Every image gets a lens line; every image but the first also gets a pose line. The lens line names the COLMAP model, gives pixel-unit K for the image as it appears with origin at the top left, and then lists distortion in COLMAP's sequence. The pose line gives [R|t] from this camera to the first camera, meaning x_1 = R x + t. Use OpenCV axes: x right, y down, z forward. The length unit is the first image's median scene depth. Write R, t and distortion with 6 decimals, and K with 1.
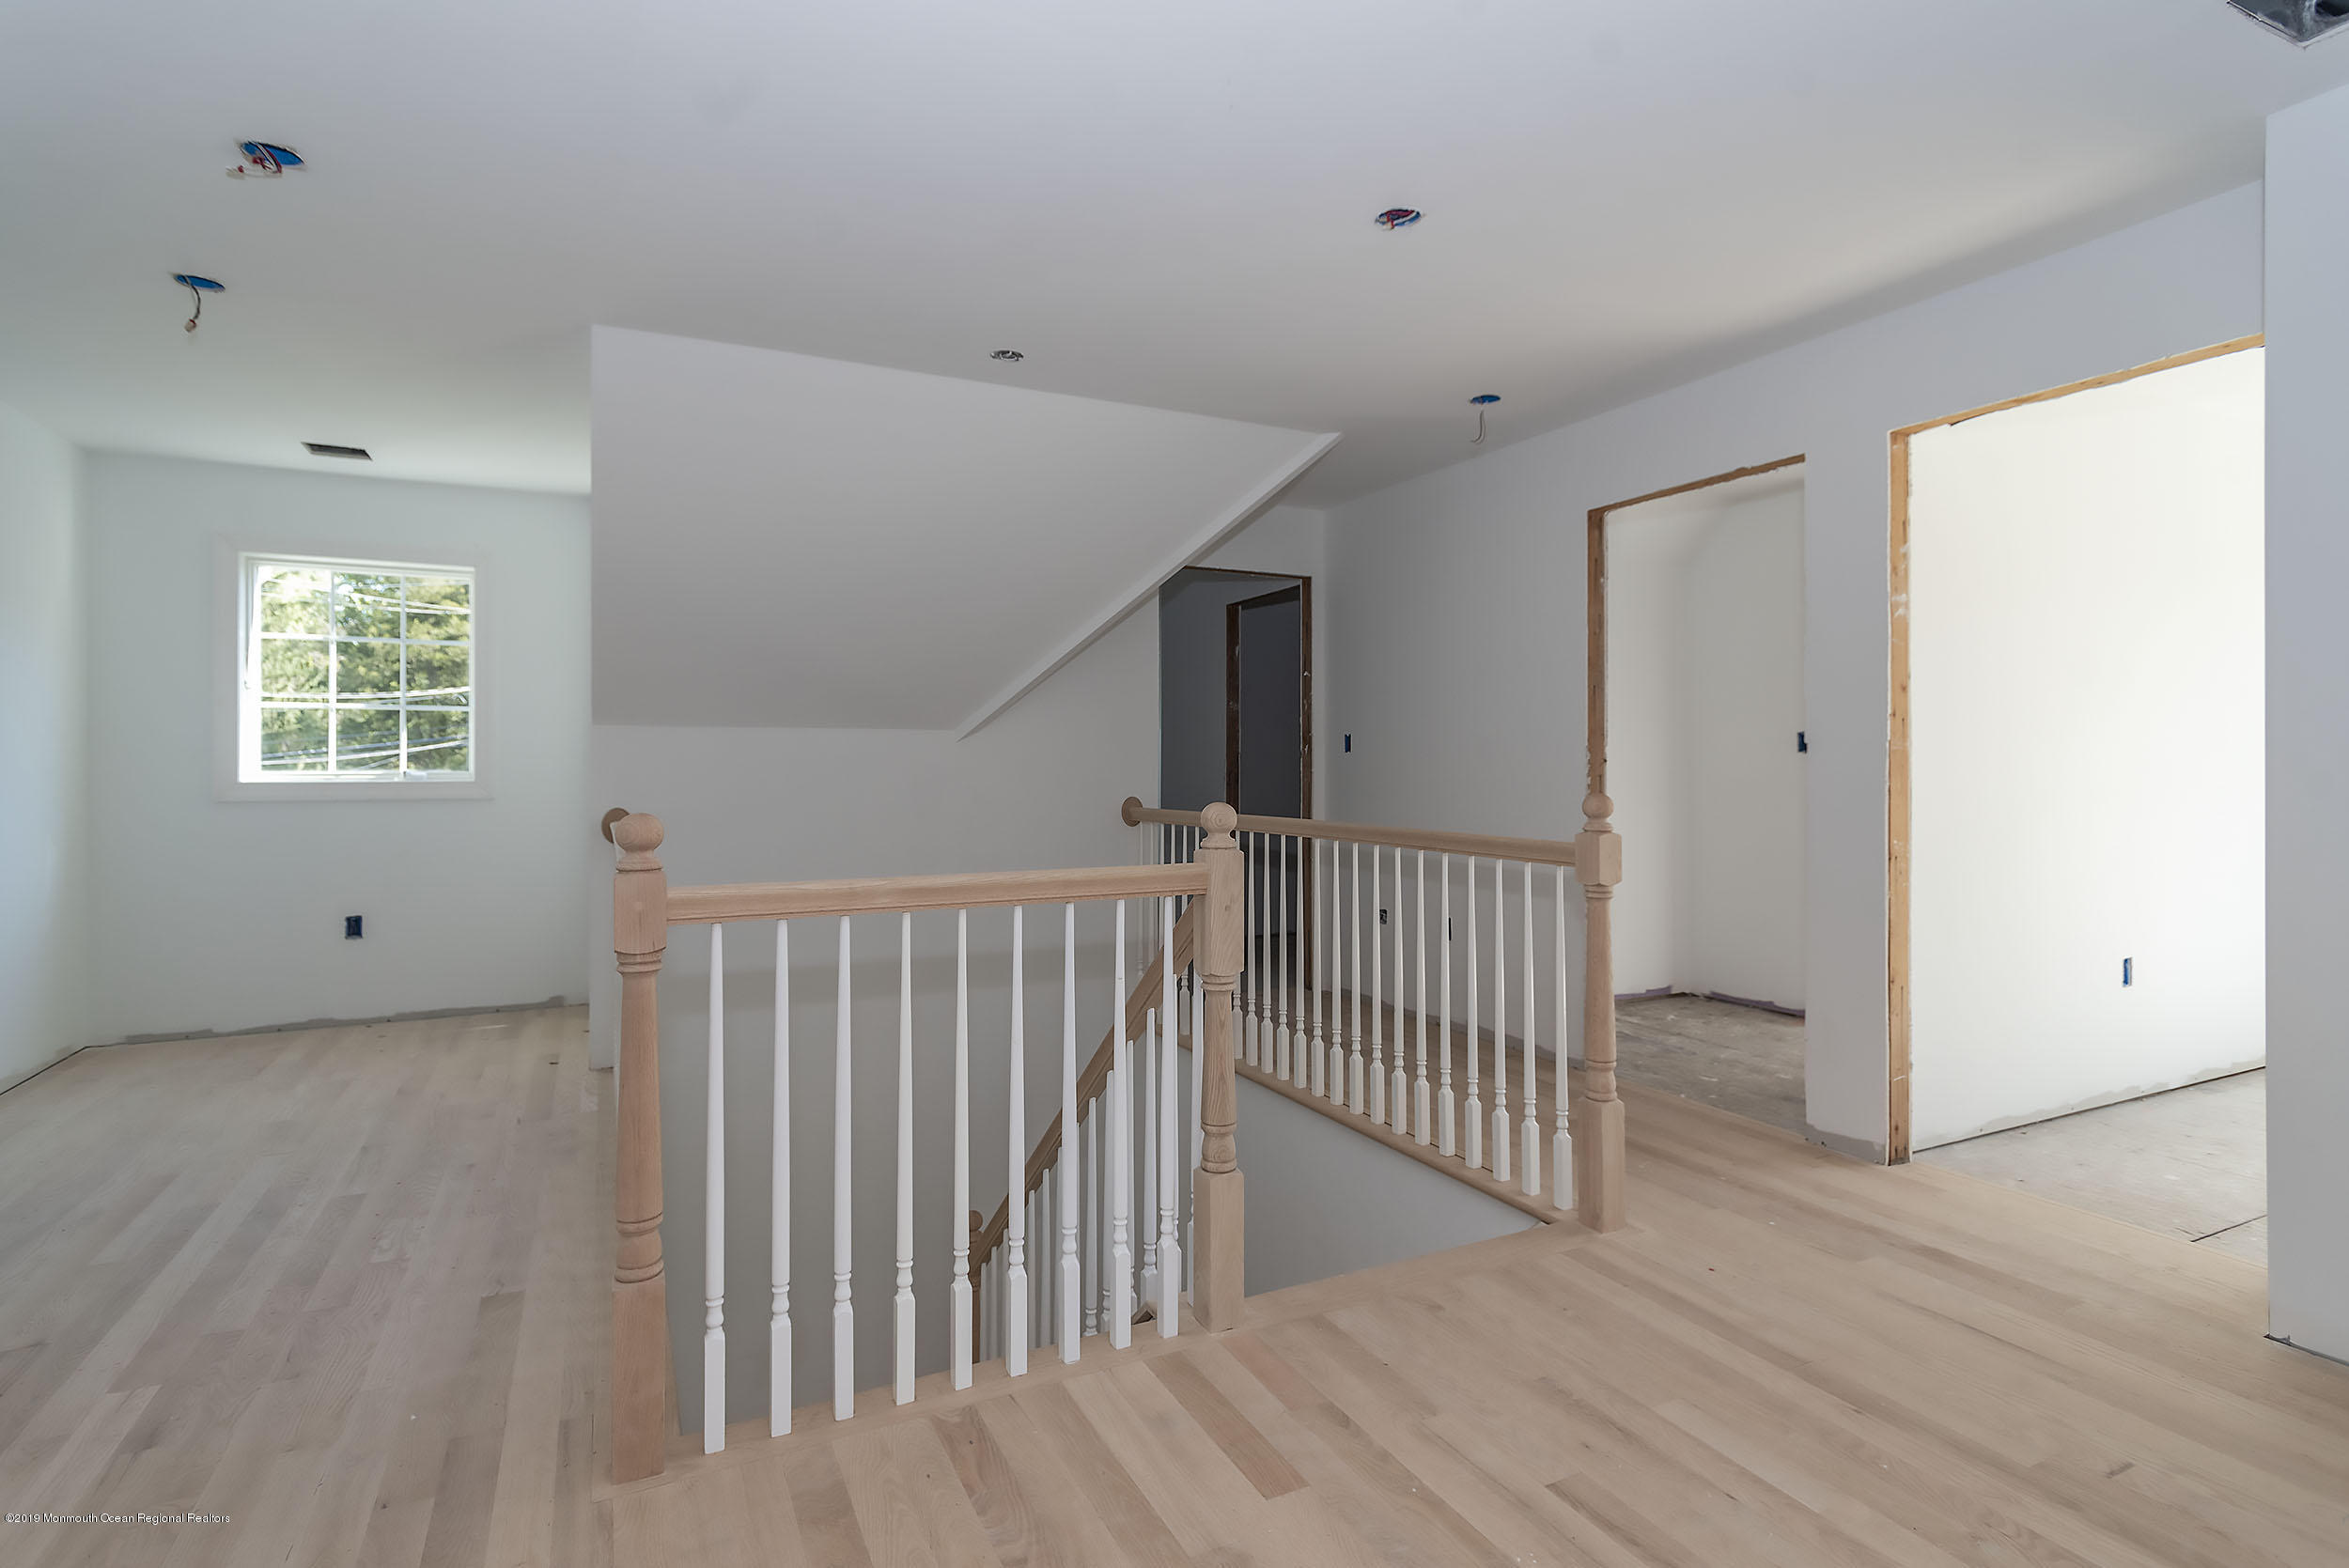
lens RADIAL K [[1145.1, 0, 1169.5], [0, 1145.1, 775.1], [0, 0, 1]] dist [-0.002390, -0.000609]
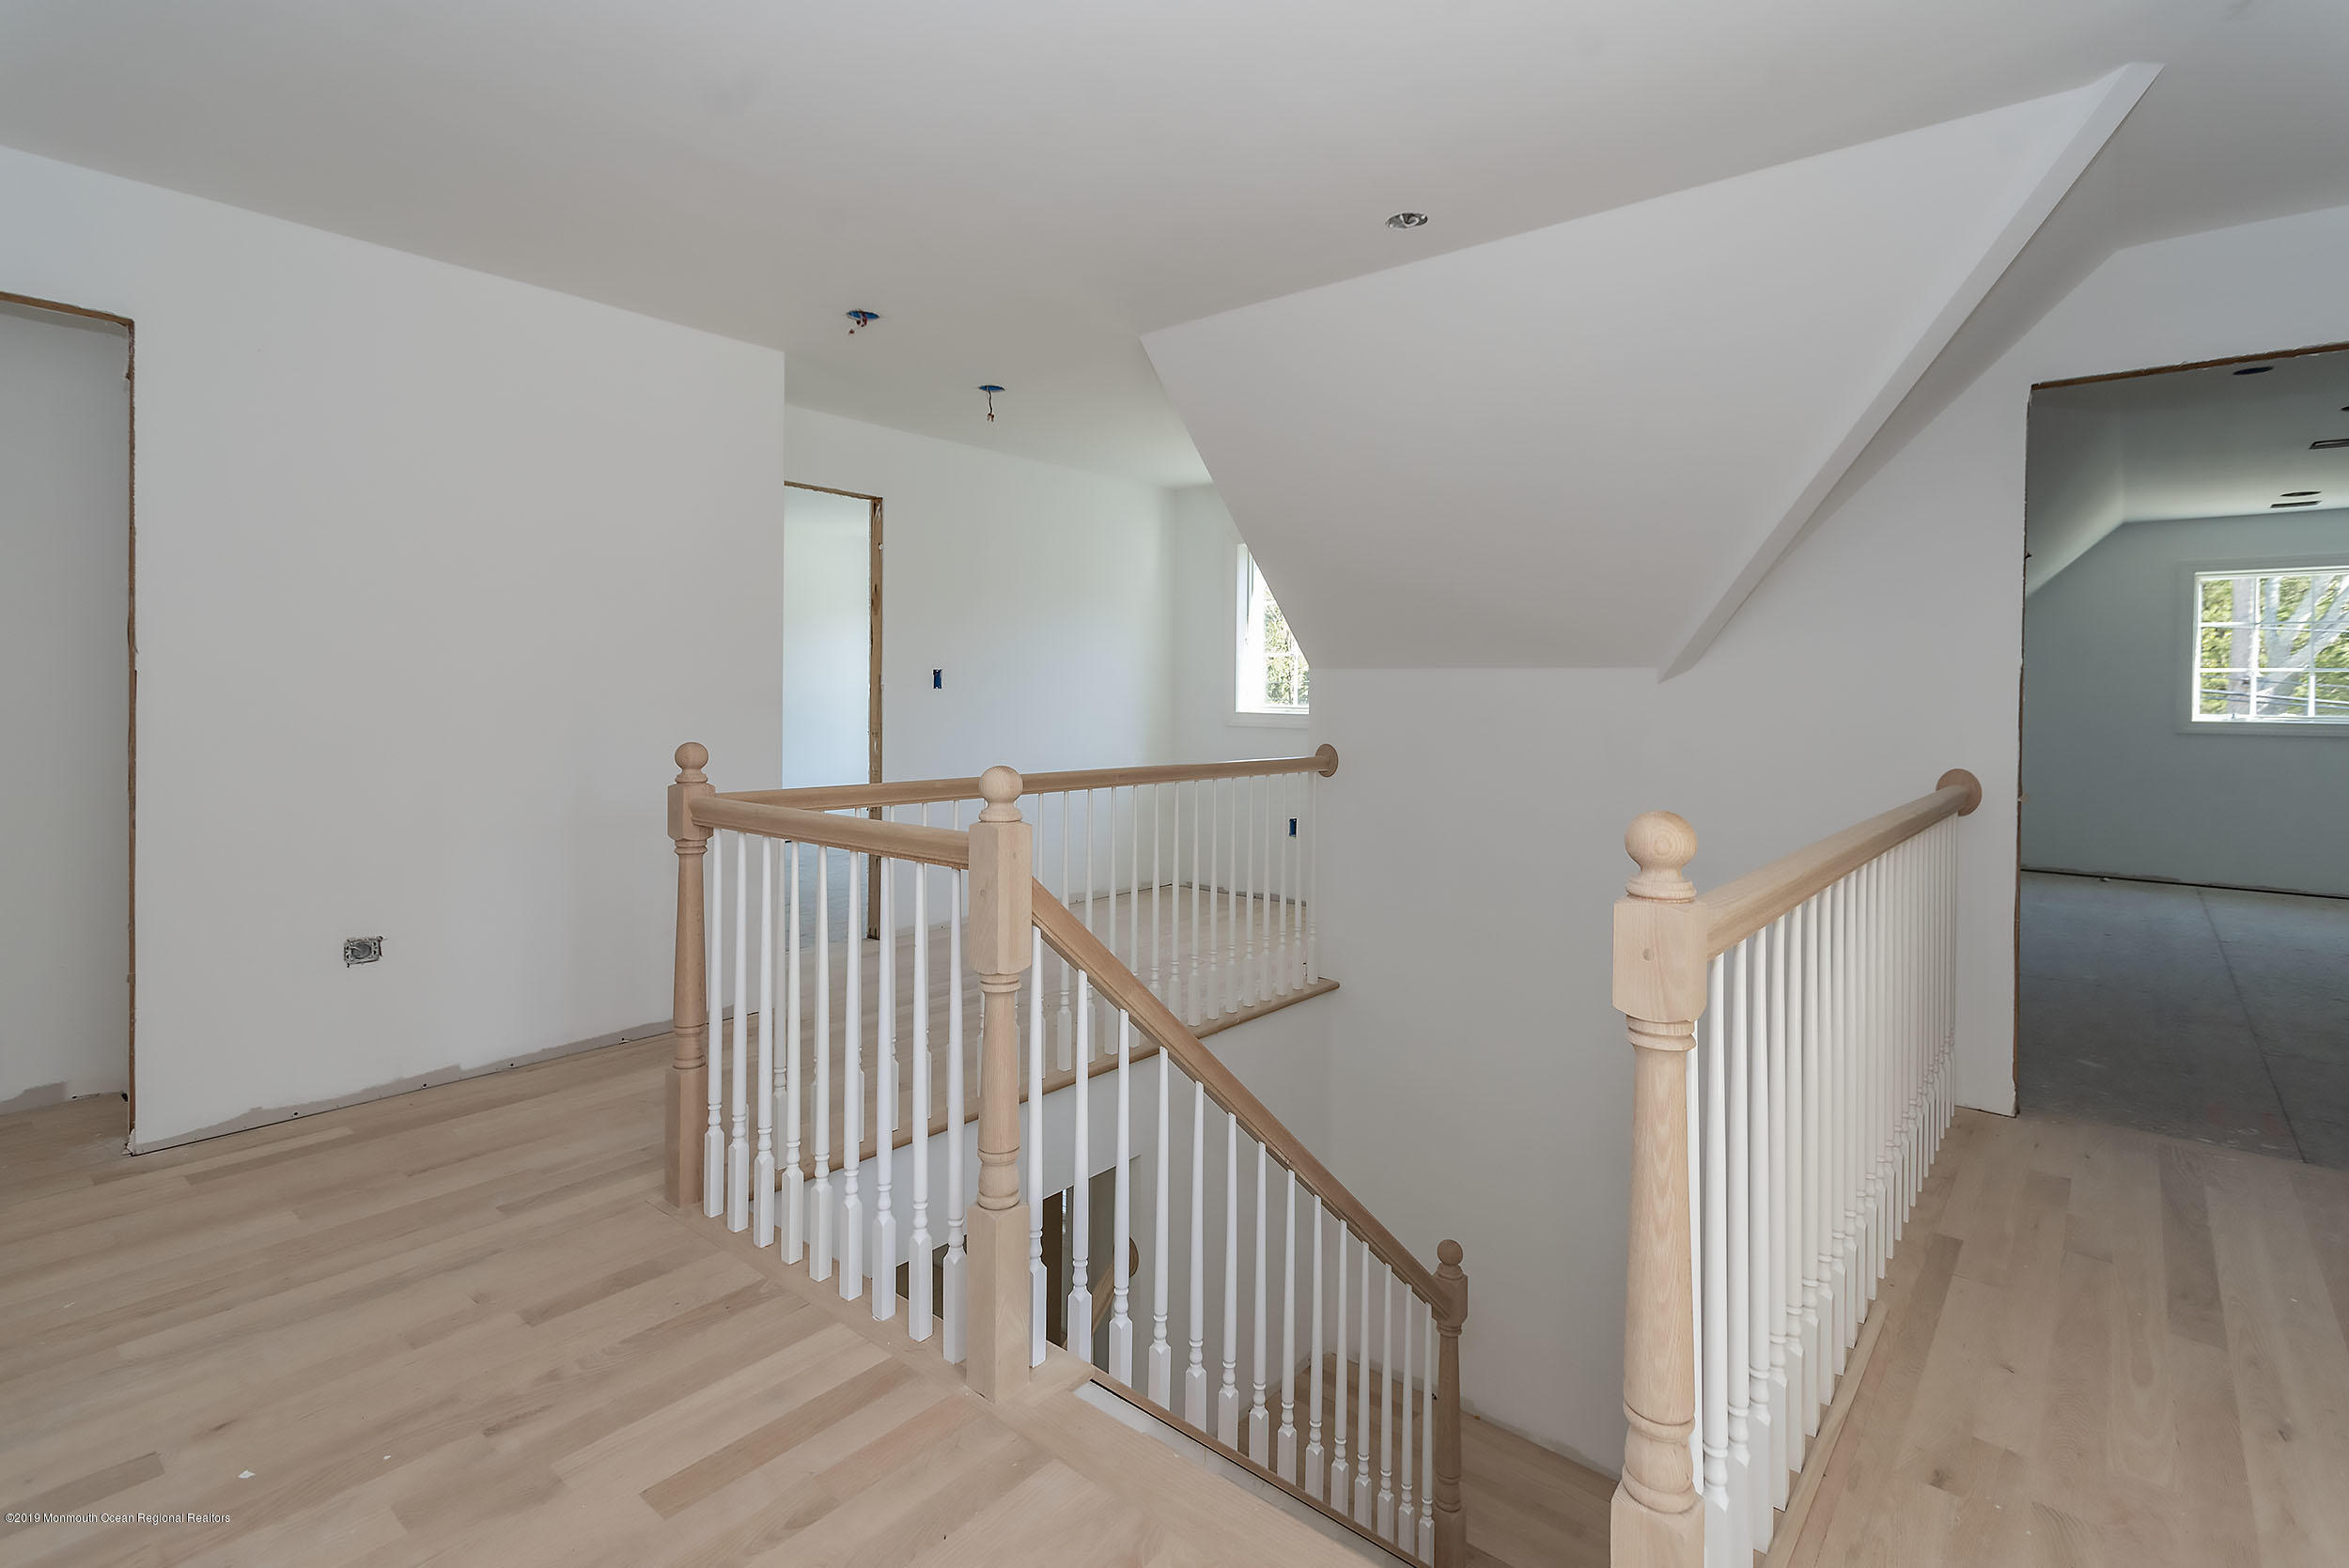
lens RADIAL K [[1145.1, 0, 1132.6], [0, 1145.1, 689.0], [0, 0, 1]] dist [-0.002390, -0.000609]
pose [[0.390489, -0.003047, -0.920602, 0.933013], [-0.023027, 0.999649, -0.013076, -0.013689], [0.920319, 0.026305, 0.390282, 0.842313]]
